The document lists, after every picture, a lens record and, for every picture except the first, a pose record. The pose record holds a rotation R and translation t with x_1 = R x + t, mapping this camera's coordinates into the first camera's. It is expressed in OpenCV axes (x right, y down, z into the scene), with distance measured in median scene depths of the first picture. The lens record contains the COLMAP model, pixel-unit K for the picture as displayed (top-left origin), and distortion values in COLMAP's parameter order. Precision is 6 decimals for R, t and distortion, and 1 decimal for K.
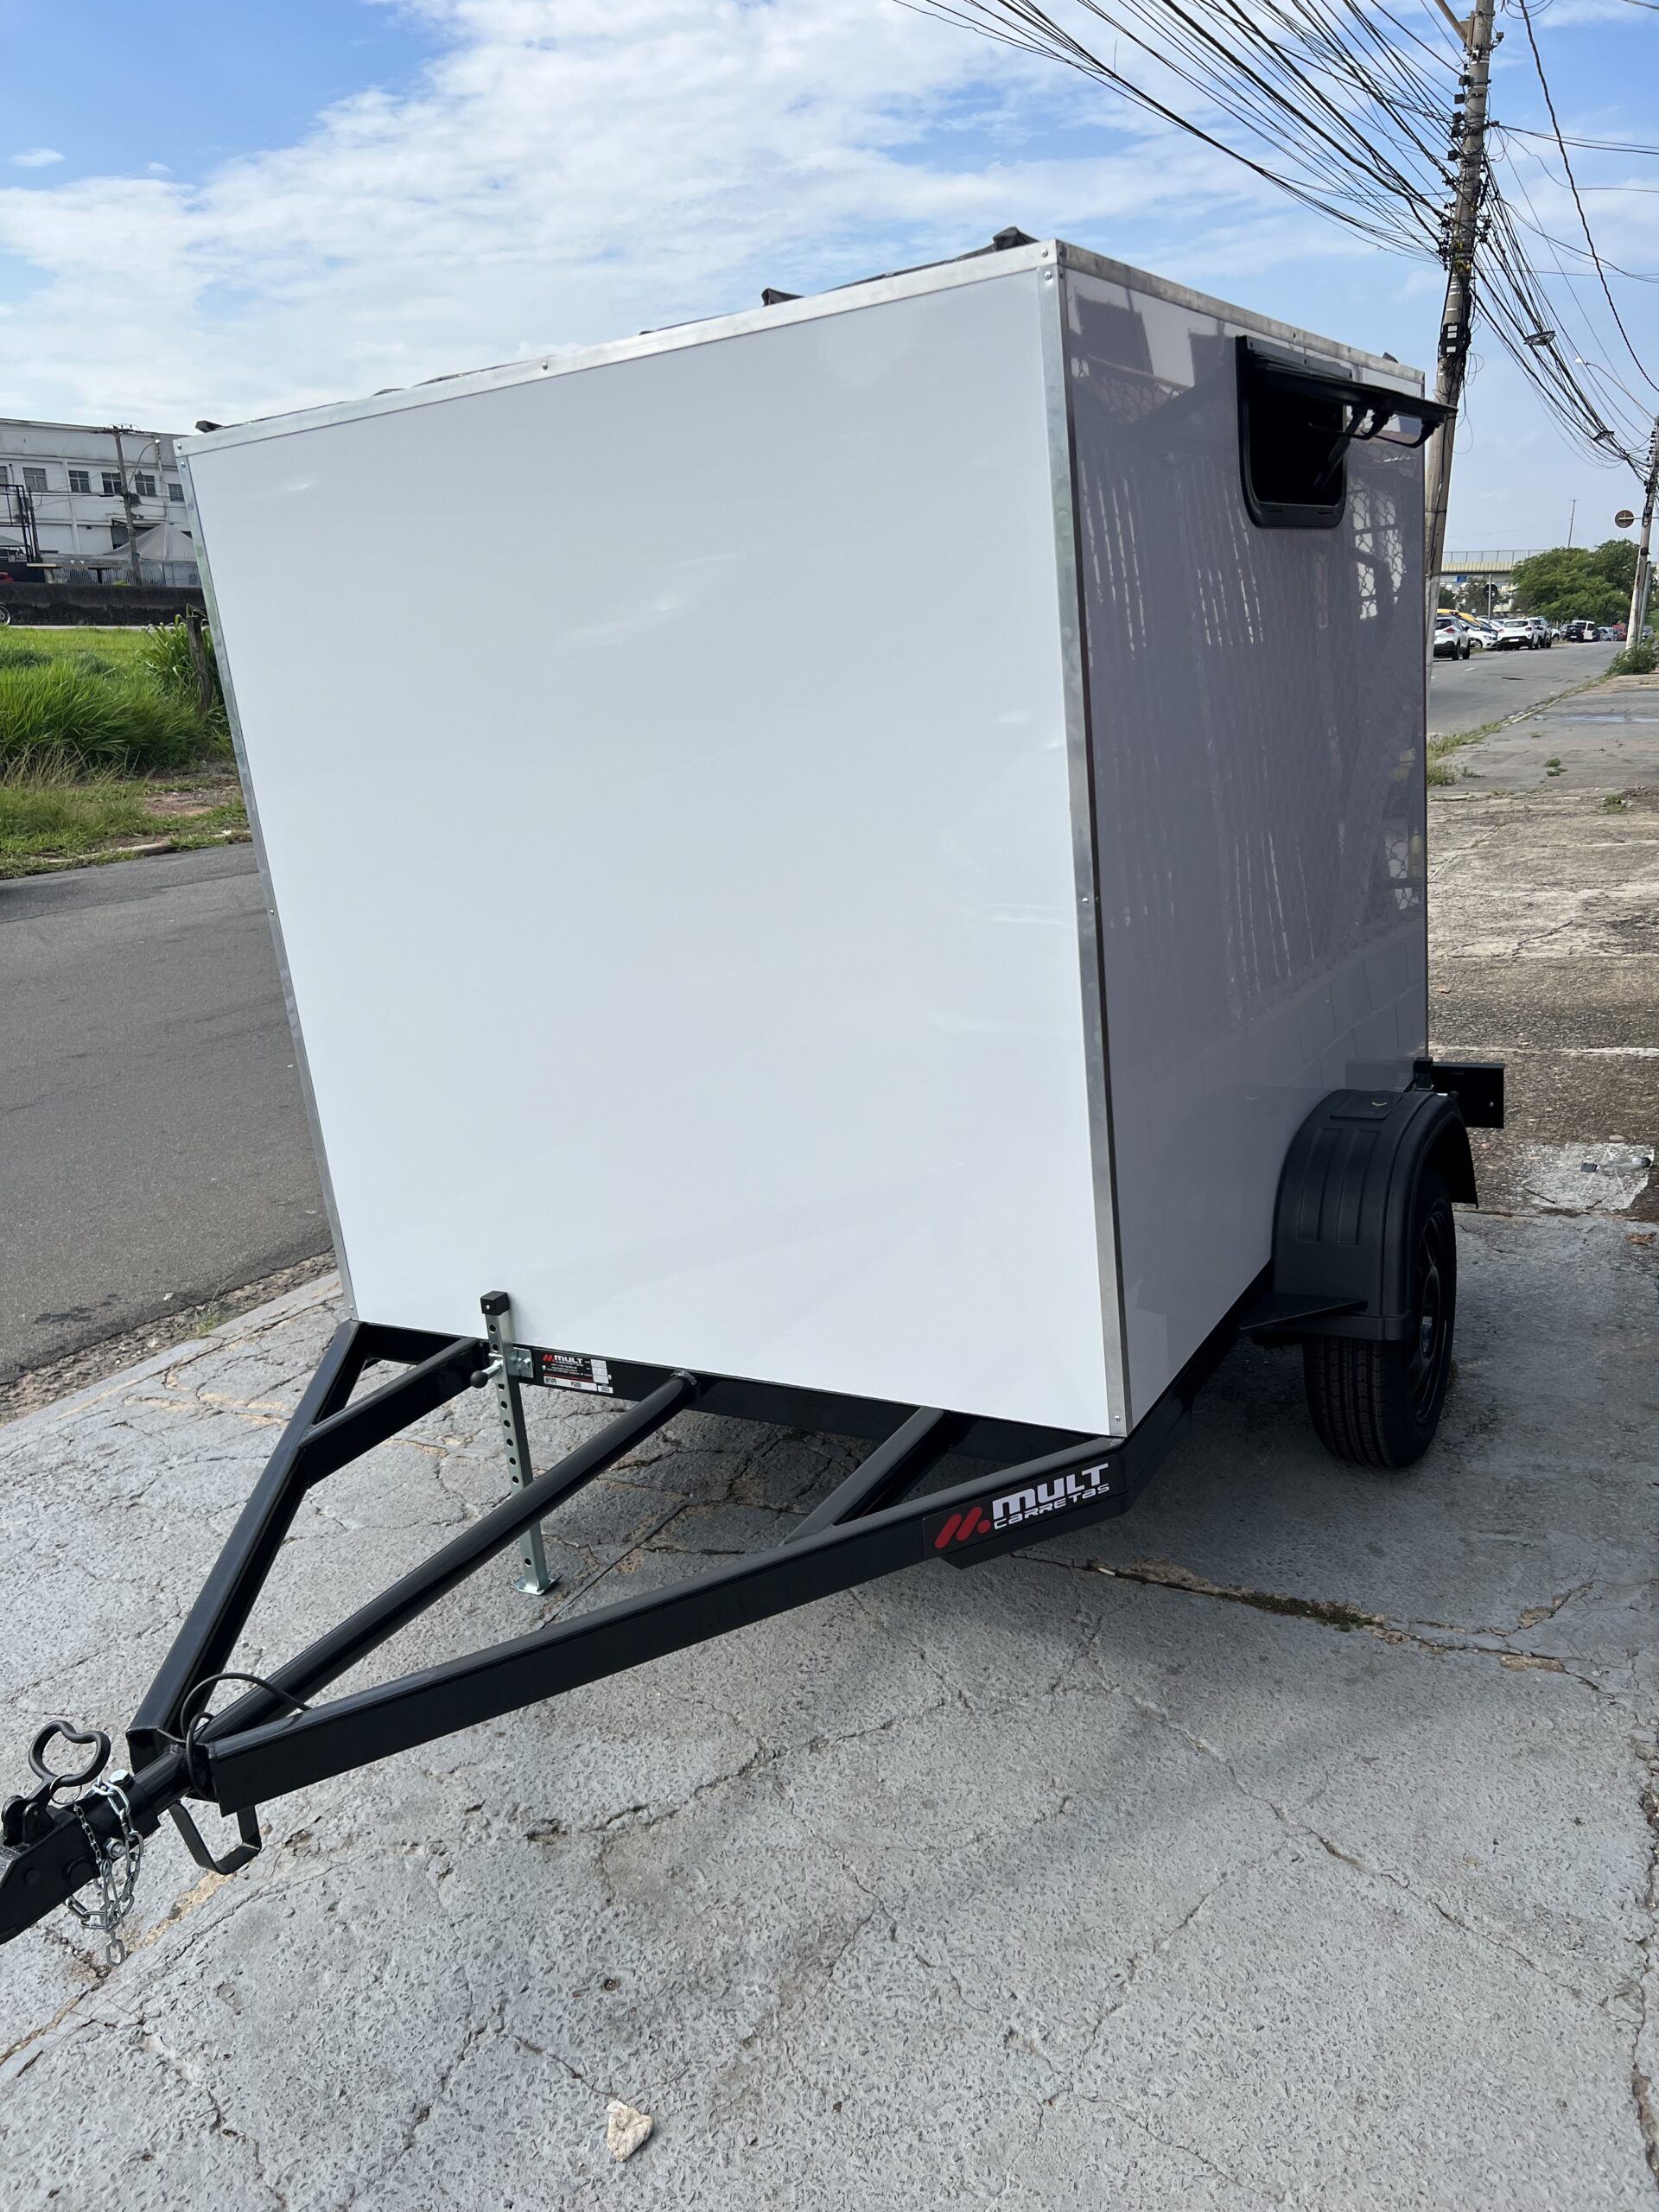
lens RADIAL K [[1674.2, 0, 831.7], [0, 1674.2, 1112.9], [0, 0, 1]] dist [0.046520, -0.048094]
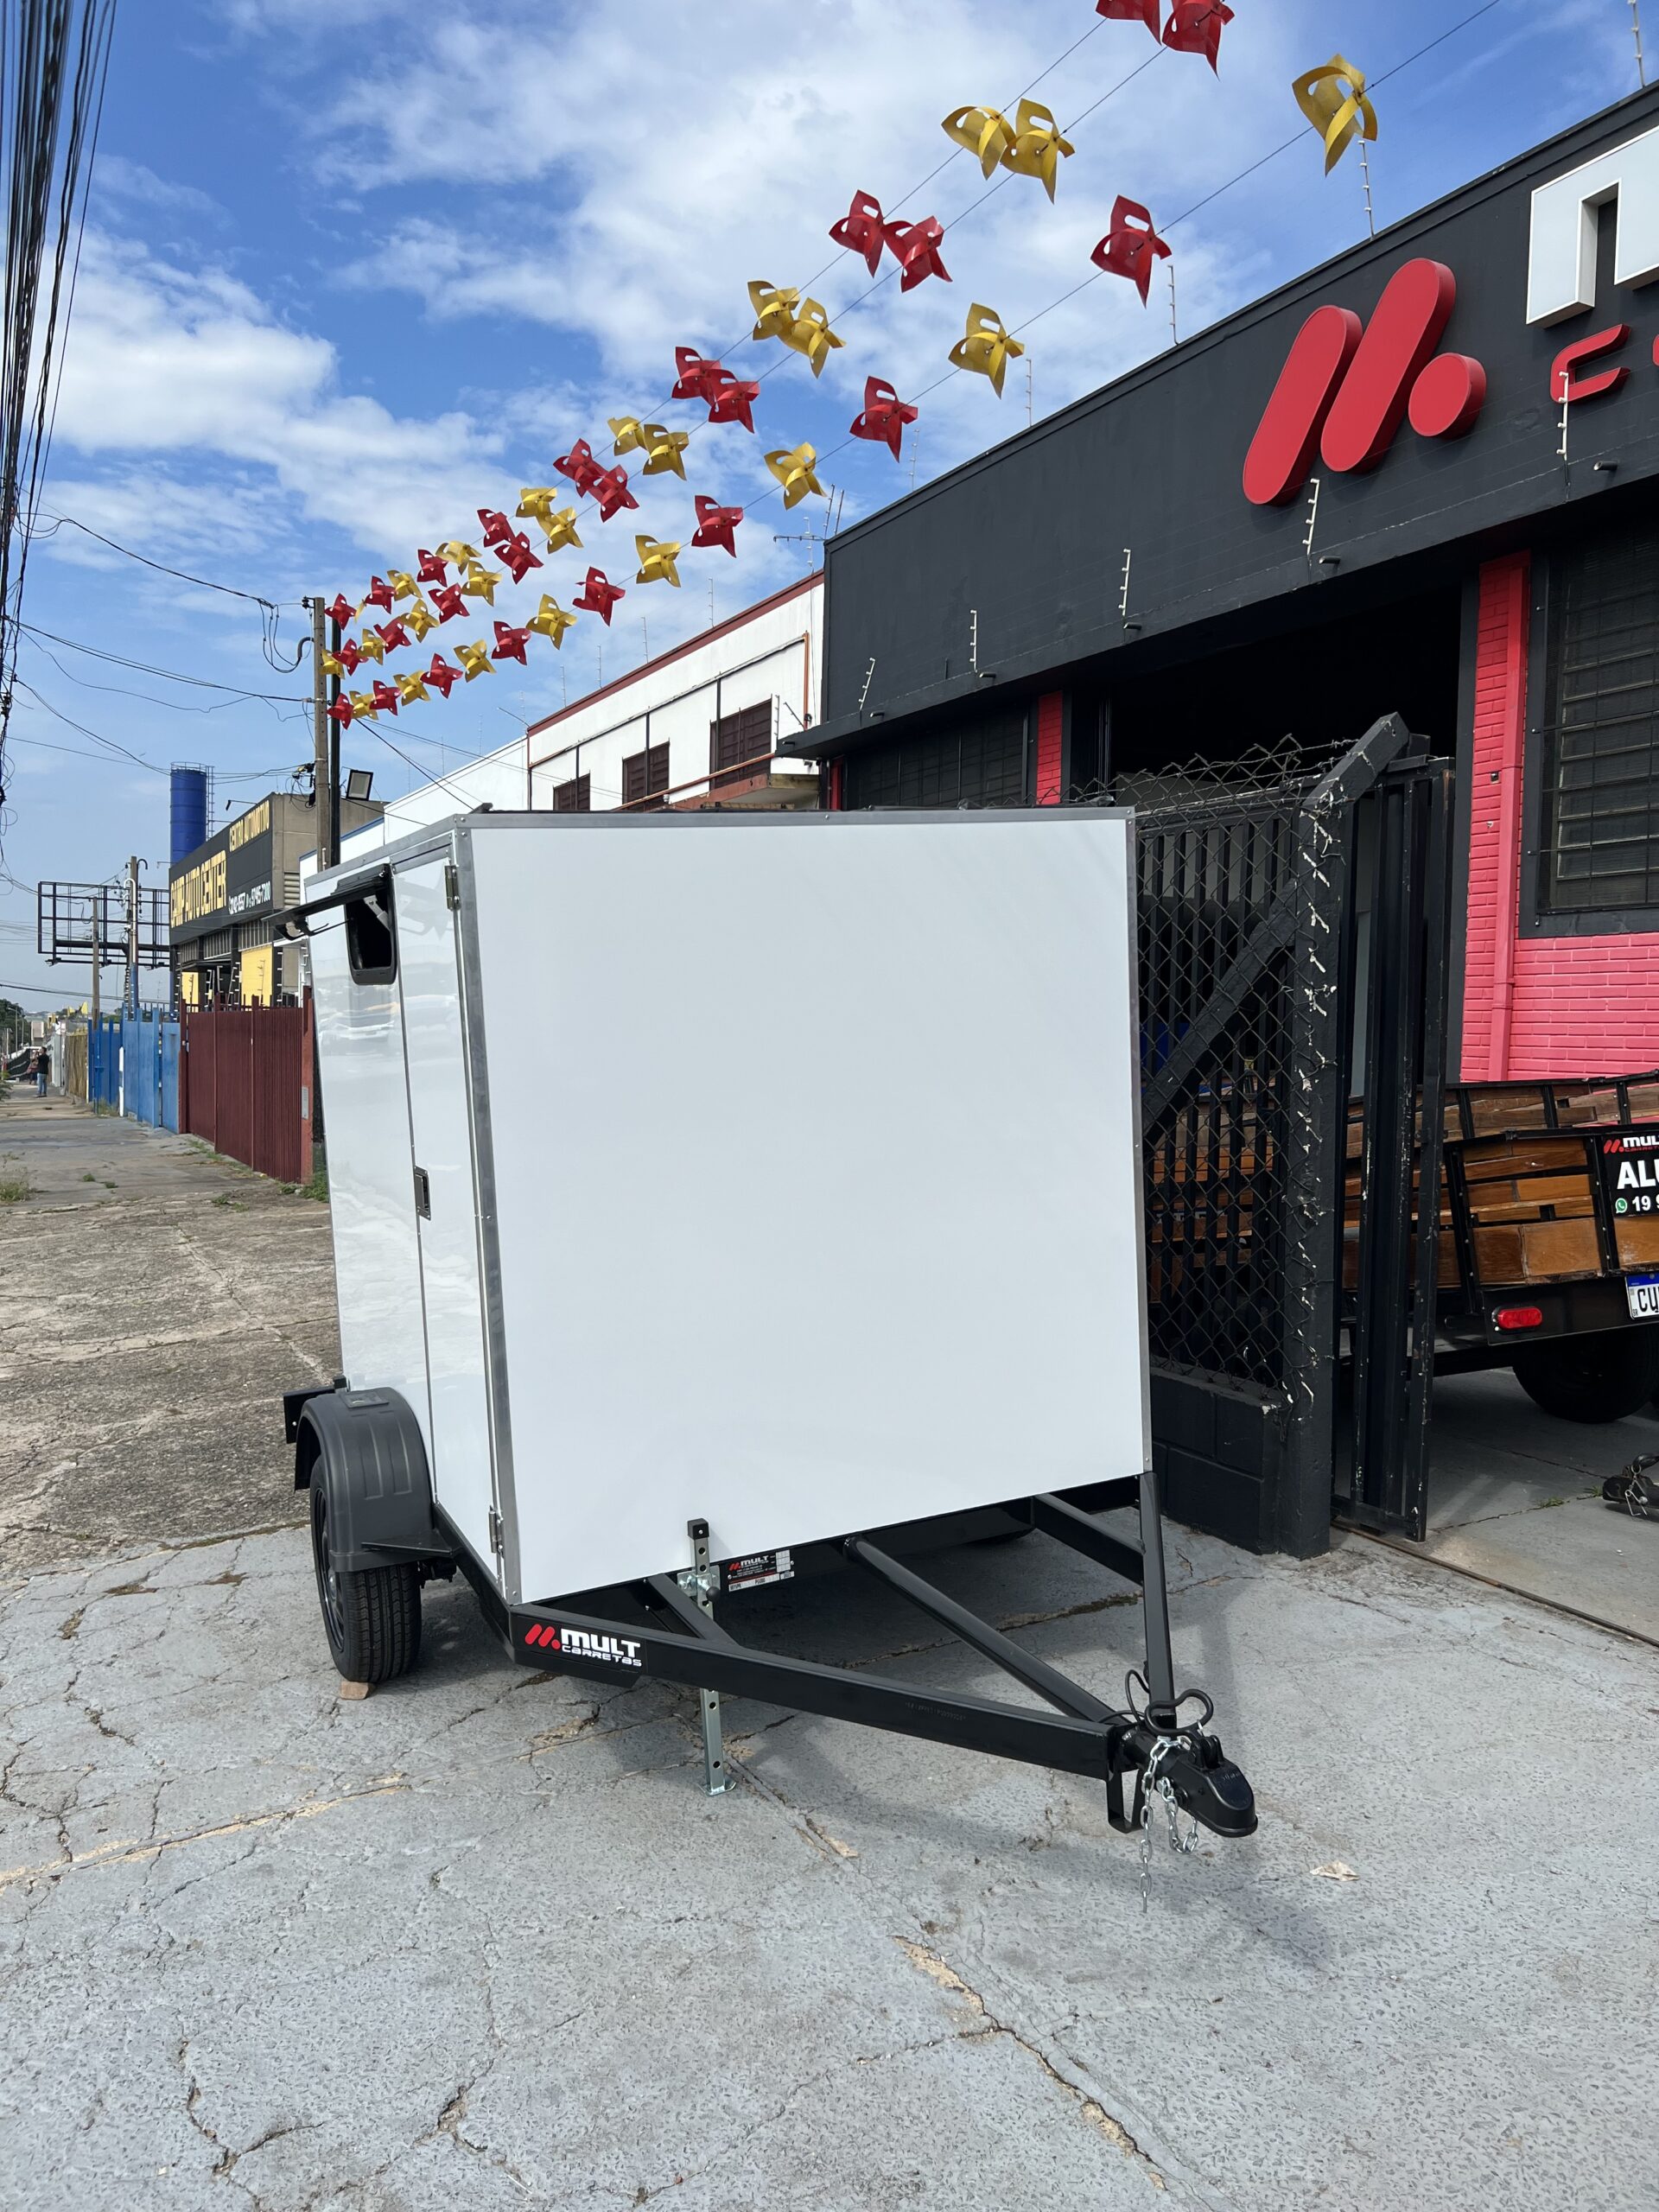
lens RADIAL K [[1674.2, 0, 821.1], [0, 1674.2, 1116.2], [0, 0, 1]] dist [0.046520, -0.048094]
pose [[0.578277, -0.004699, 0.815827, -1.300783], [0.209271, 0.967380, -0.142764, 0.021570], [-0.788544, 0.253285, 0.560398, 0.225555]]
